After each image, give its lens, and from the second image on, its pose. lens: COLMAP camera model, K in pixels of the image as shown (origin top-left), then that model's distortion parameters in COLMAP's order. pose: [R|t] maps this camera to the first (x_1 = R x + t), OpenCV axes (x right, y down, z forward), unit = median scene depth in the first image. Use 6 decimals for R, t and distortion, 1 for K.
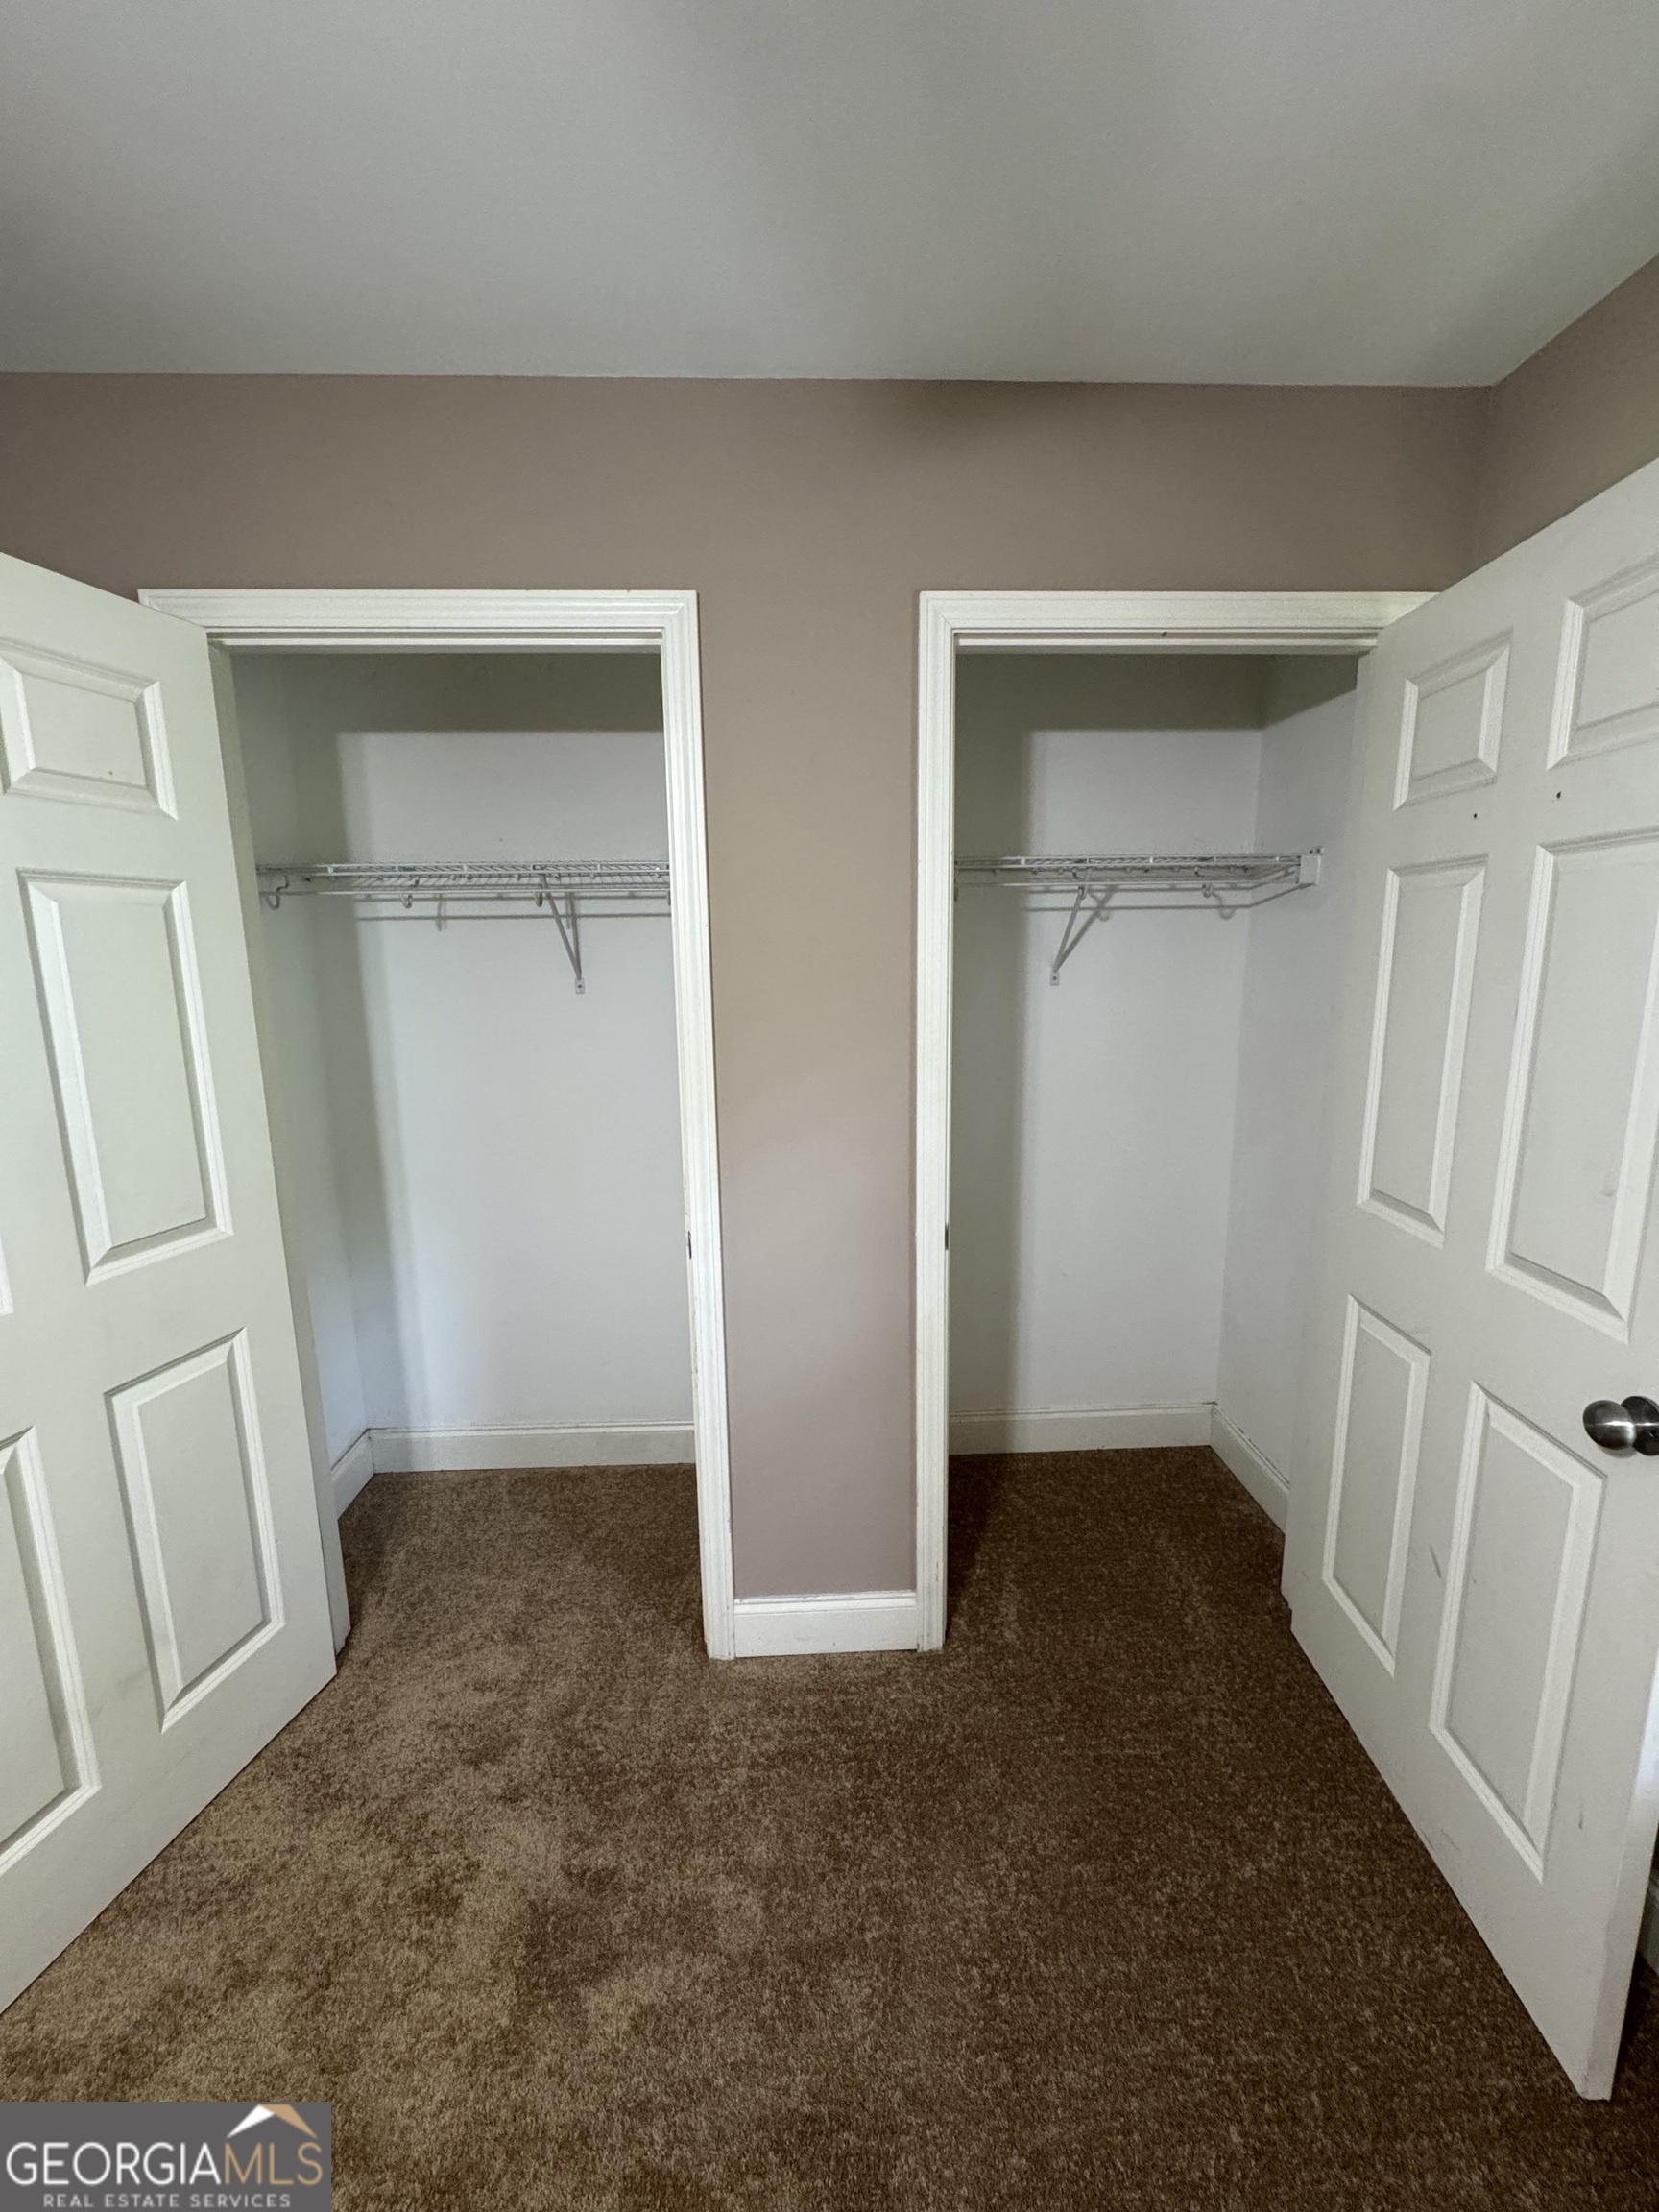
lens RADIAL K [[881.8, 0, 833.1], [0, 881.8, 1098.6], [0, 0, 1]] dist [-0.004982, 0.000250]
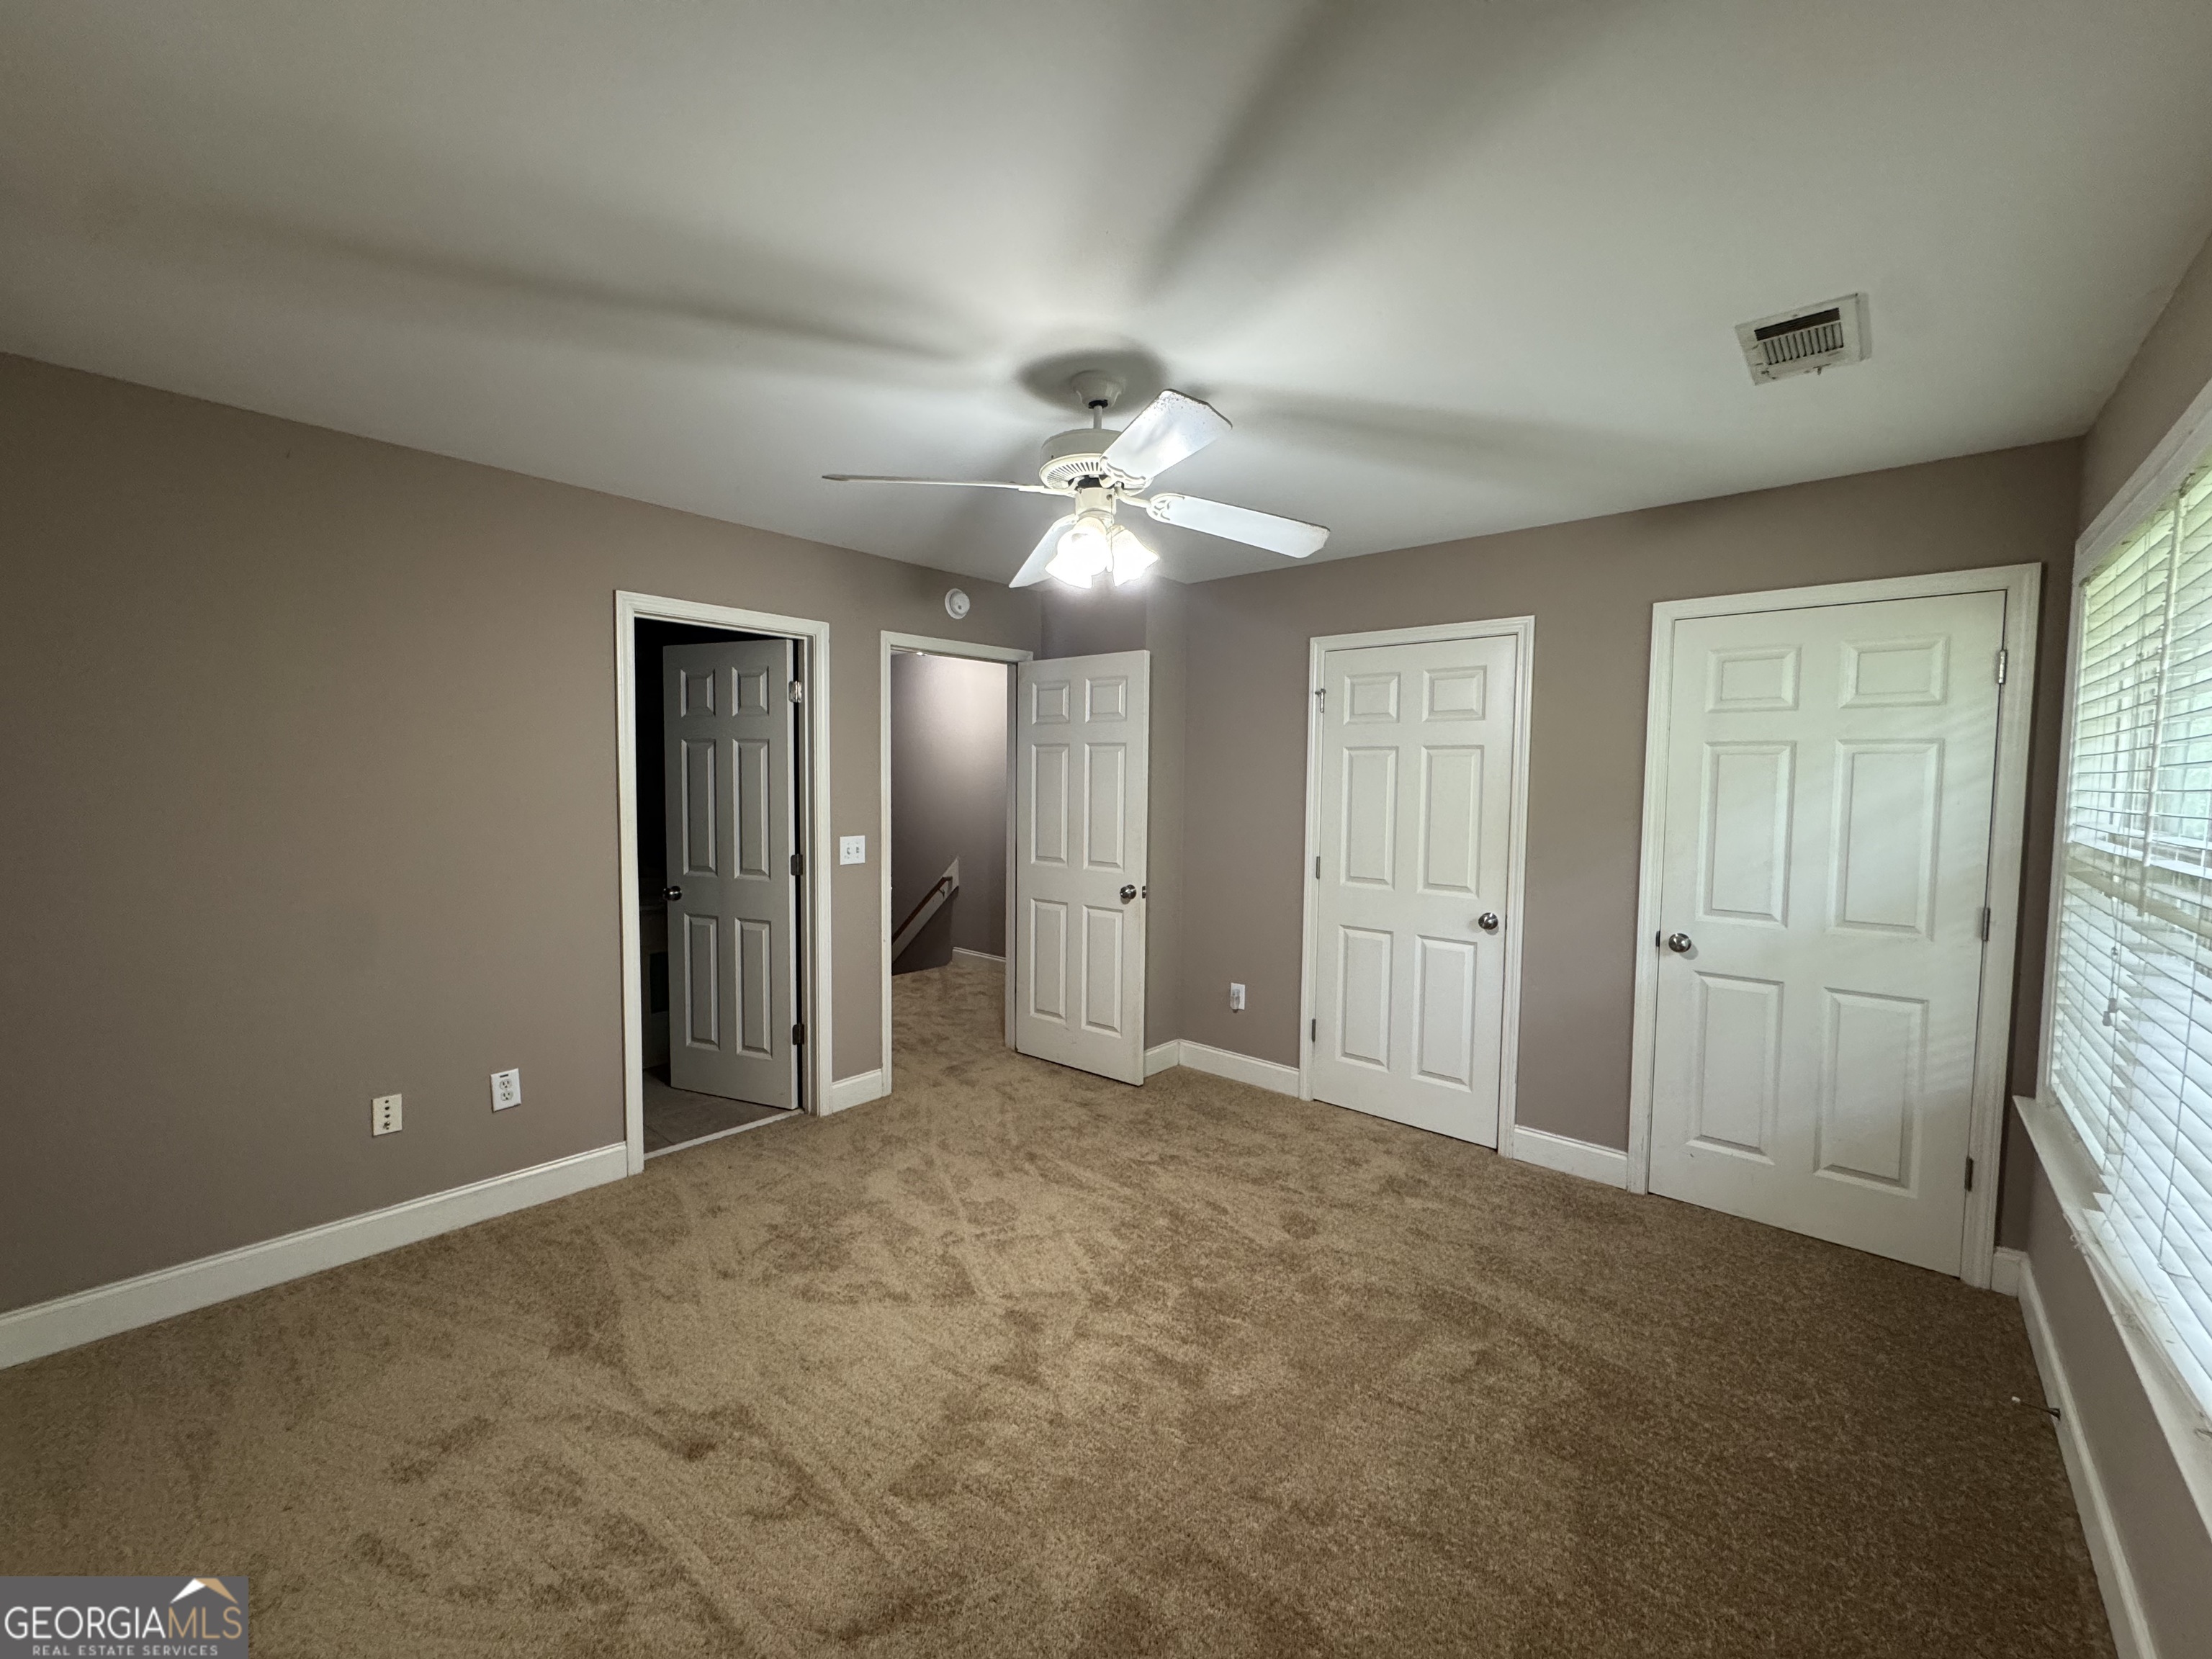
lens RADIAL K [[881.8, 0, 1116.8], [0, 881.8, 820.1], [0, 0, 1]] dist [-0.004982, 0.000250]
pose [[0.725138, 0.061336, -0.685867, 0.621022], [-0.147032, 0.986846, -0.067199, 0.230285], [0.672723, 0.149573, 0.724618, -1.214739]]
